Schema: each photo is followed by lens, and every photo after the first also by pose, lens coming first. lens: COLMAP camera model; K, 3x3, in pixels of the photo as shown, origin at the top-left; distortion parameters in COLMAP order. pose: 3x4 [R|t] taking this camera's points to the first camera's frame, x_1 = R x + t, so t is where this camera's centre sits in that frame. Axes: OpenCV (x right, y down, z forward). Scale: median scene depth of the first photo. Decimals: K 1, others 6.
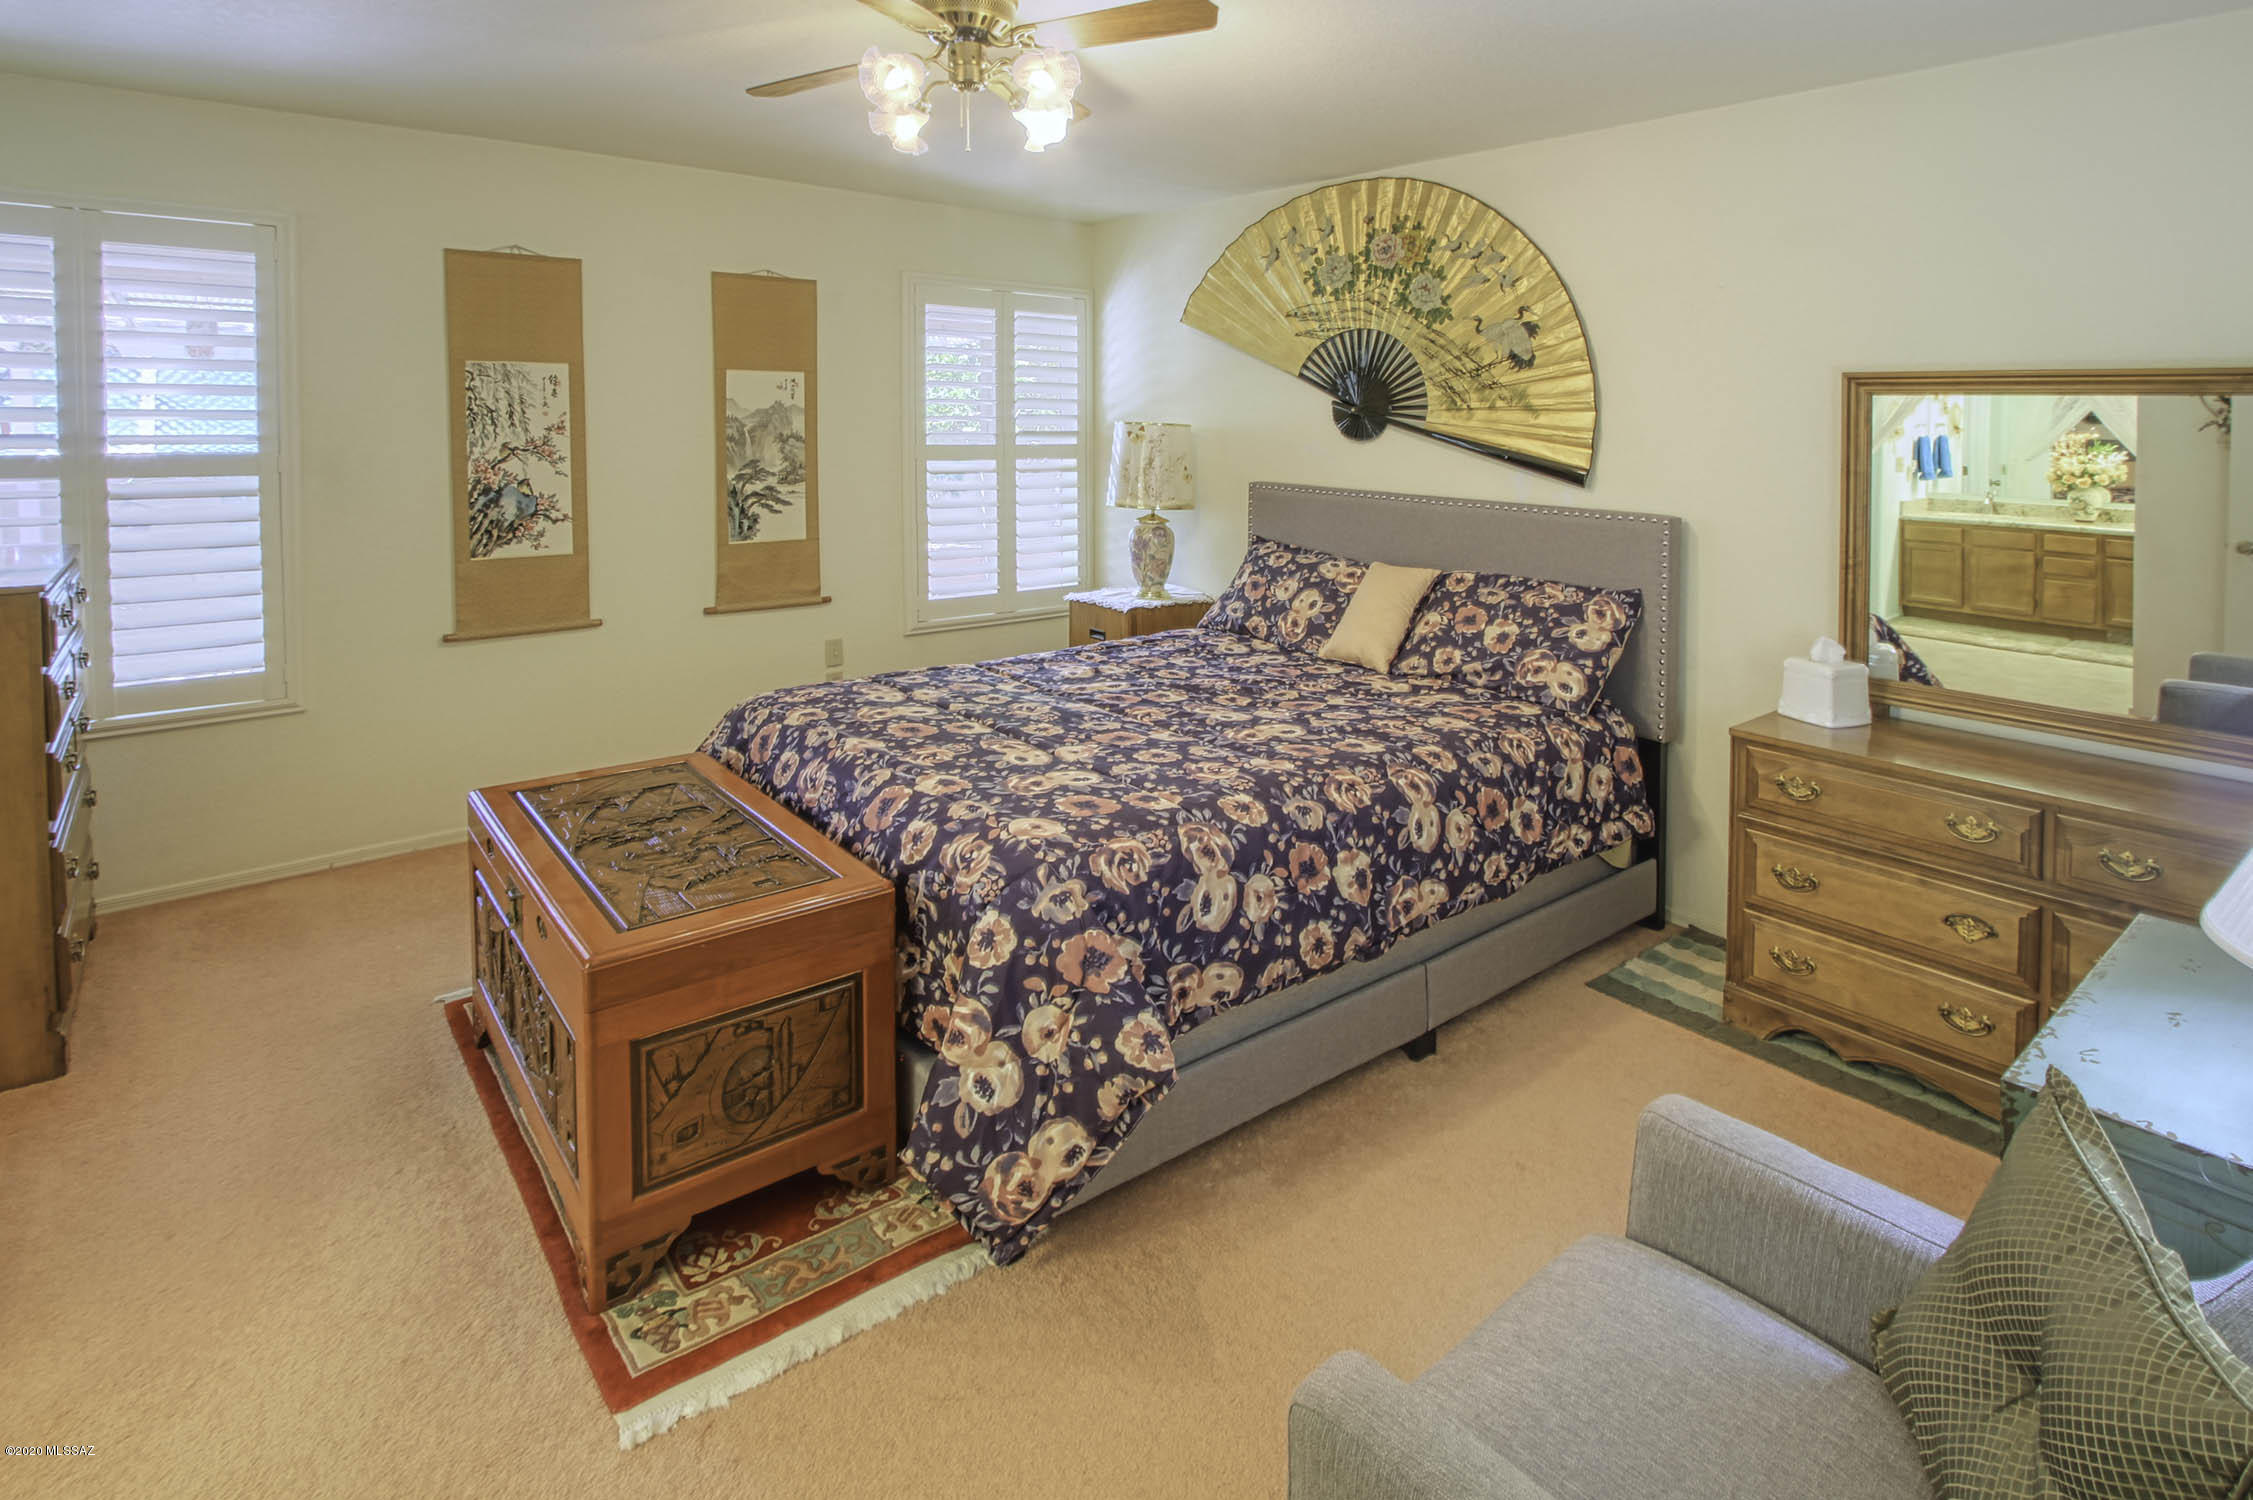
lens RADIAL K [[1169.5, 0, 1124.9], [0, 1169.5, 622.2], [0, 0, 1]] dist [-0.013471, 0.000125]
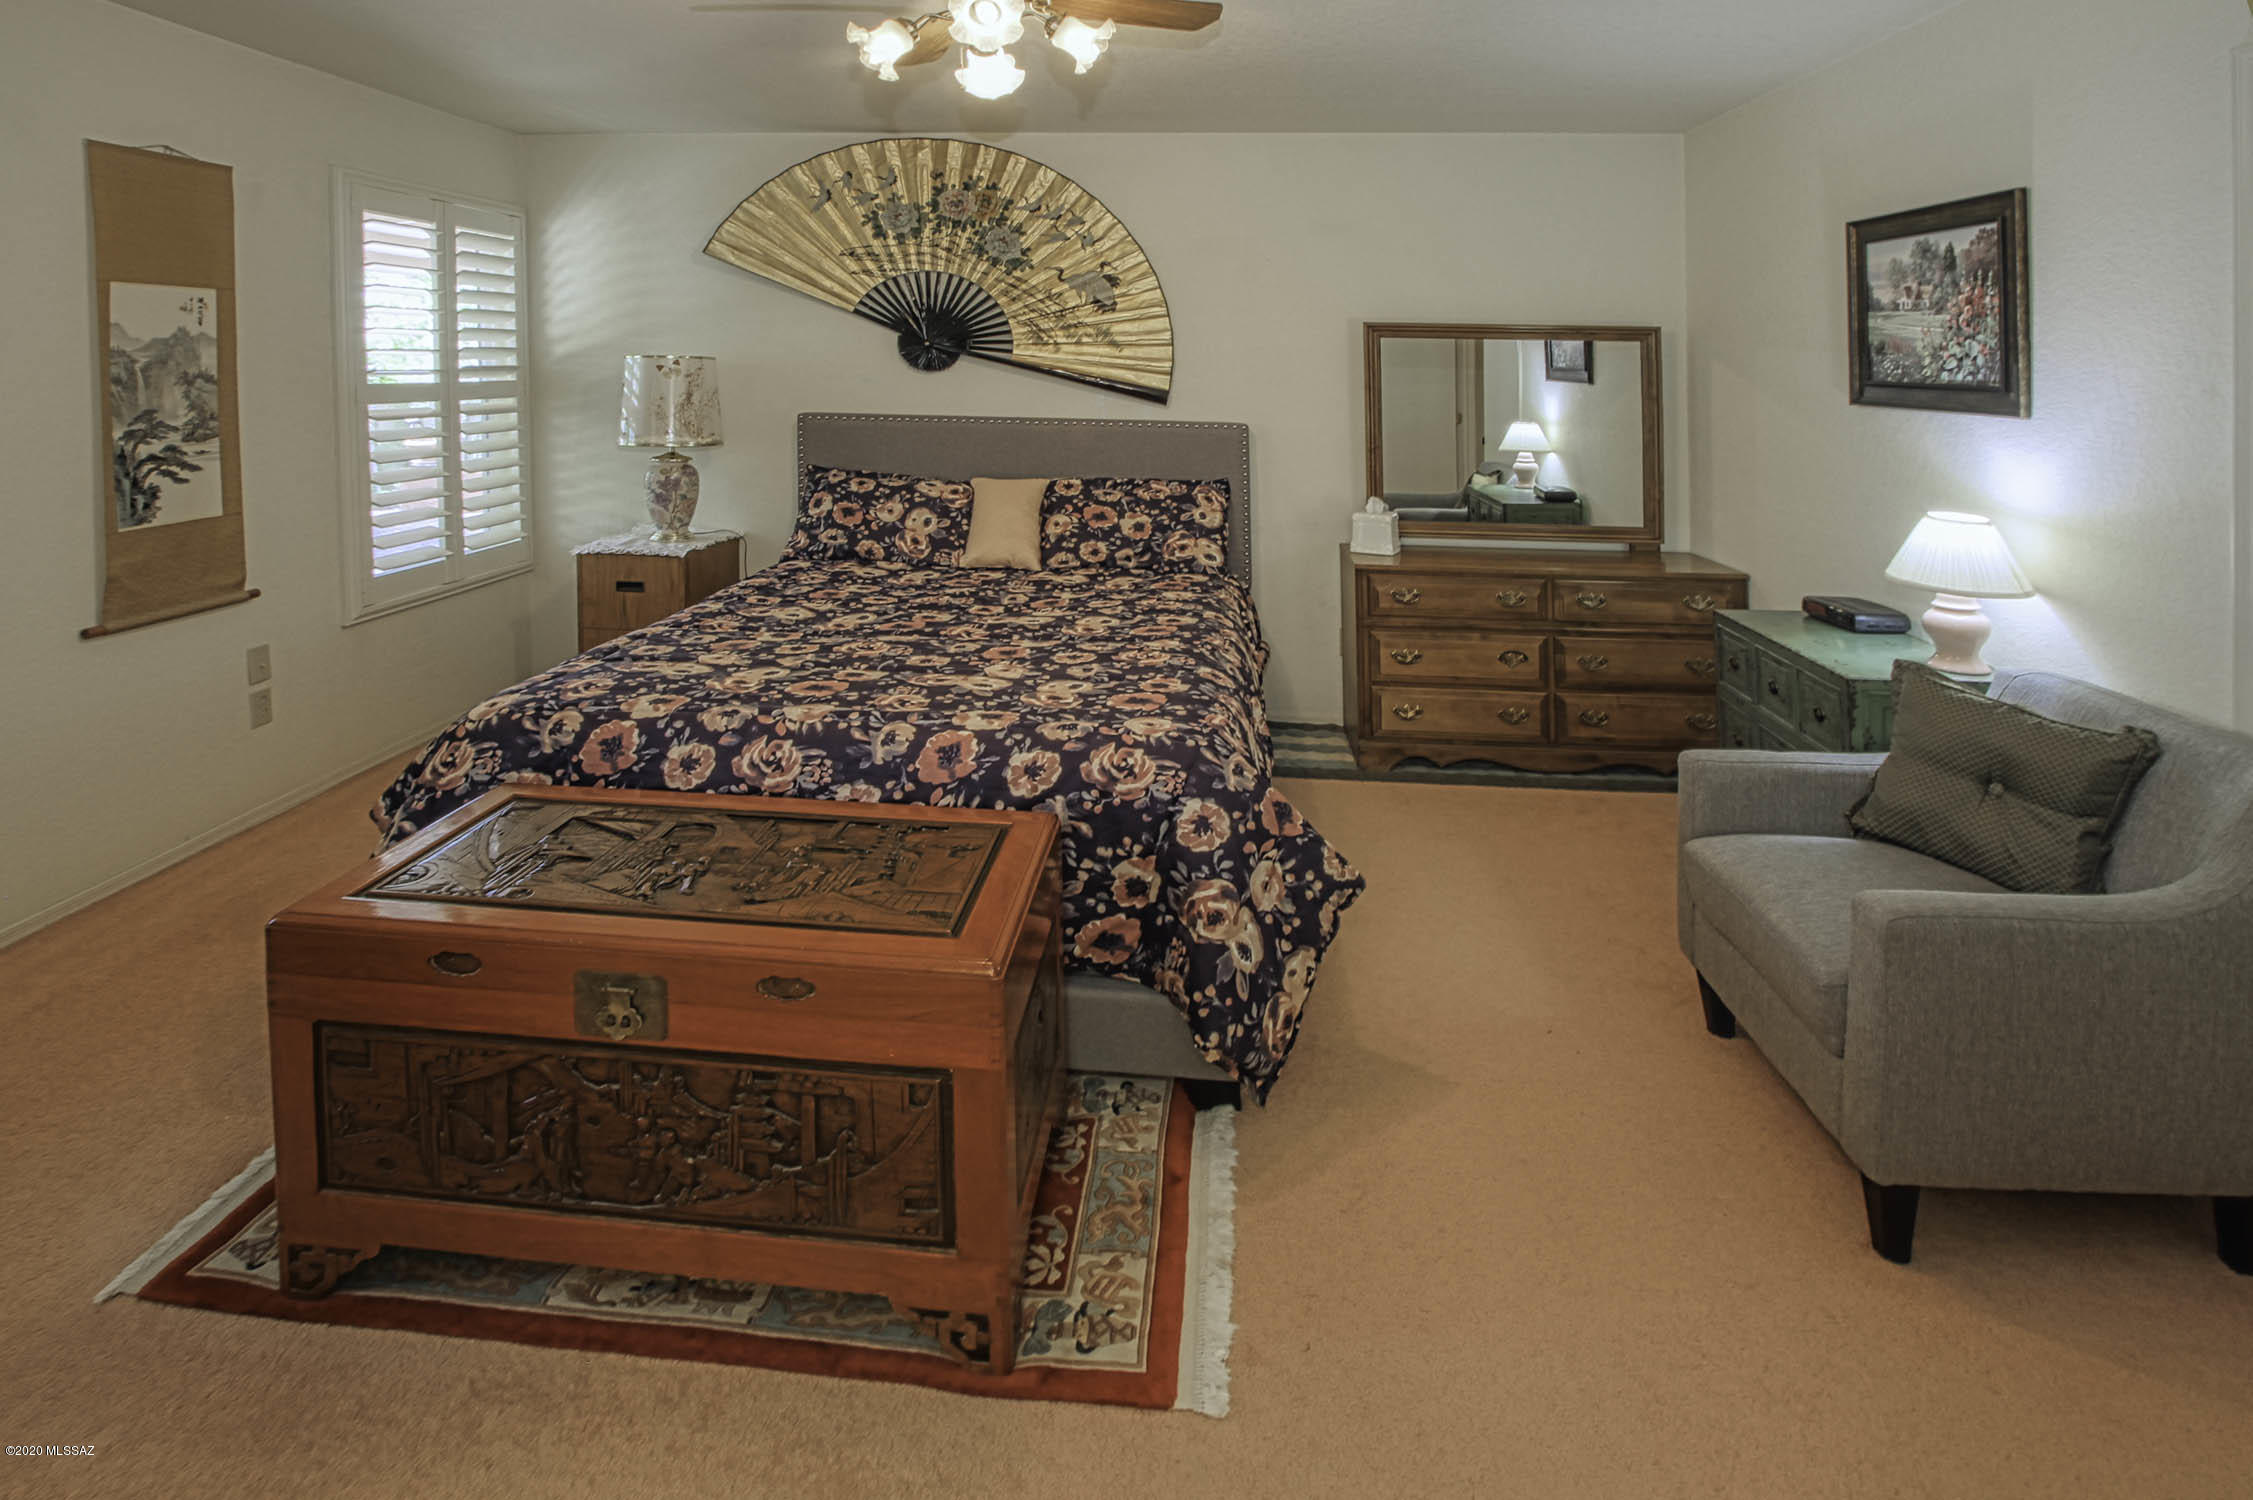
lens RADIAL K [[1103.9, 0, 1120.0], [0, 1103.9, 498.6], [0, 0, 1]] dist [-0.005246, 0.000393]
pose [[0.714628, -0.093097, 0.693282, -0.456417], [0.118696, 0.992870, 0.010976, -0.029007], [-0.689361, 0.074446, 0.720583, 0.147024]]
